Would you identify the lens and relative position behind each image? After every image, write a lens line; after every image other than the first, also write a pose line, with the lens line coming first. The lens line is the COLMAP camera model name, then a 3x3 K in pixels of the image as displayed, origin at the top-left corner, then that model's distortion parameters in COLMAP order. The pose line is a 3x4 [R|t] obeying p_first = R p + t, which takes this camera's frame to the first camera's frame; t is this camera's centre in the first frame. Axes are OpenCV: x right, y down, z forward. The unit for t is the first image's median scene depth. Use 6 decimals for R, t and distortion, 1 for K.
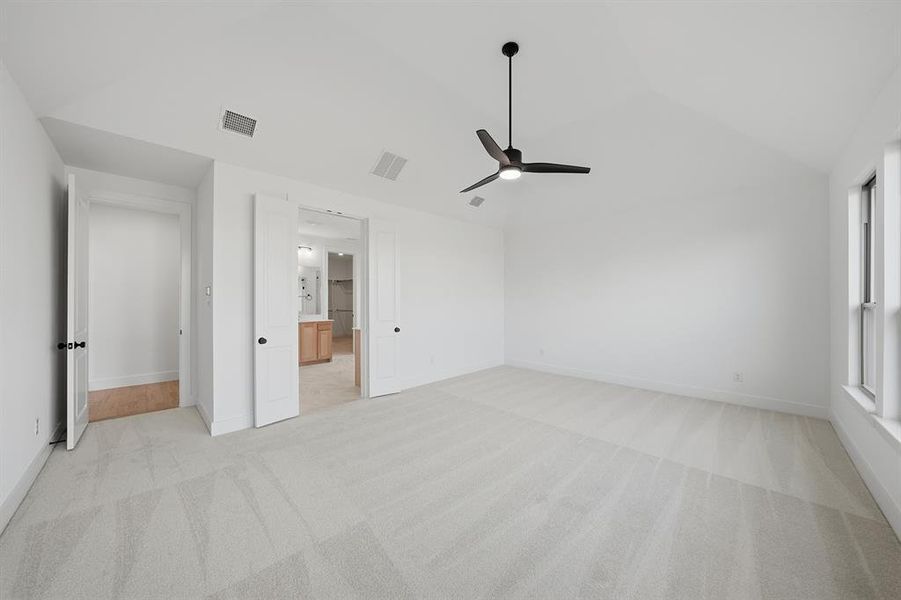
lens RADIAL K [[317.3, 0, 452.0], [0, 317.3, 297.9], [0, 0, 1]] dist [-0.019412, -0.000047]
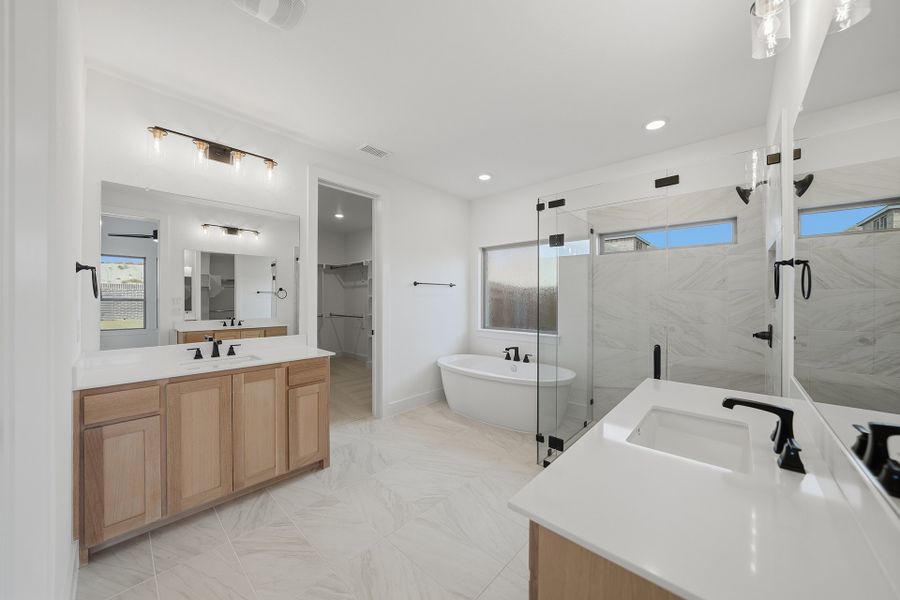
lens RADIAL K [[317.0, 0, 451.5], [0, 317.0, 297.9], [0, 0, 1]] dist [-0.019412, -0.000047]
pose [[0.999336, -0.000062, 0.036445, -0.240361], [-0.000234, 0.999967, 0.008114, 0.002117], [-0.036444, -0.008118, 0.999303, 0.603660]]
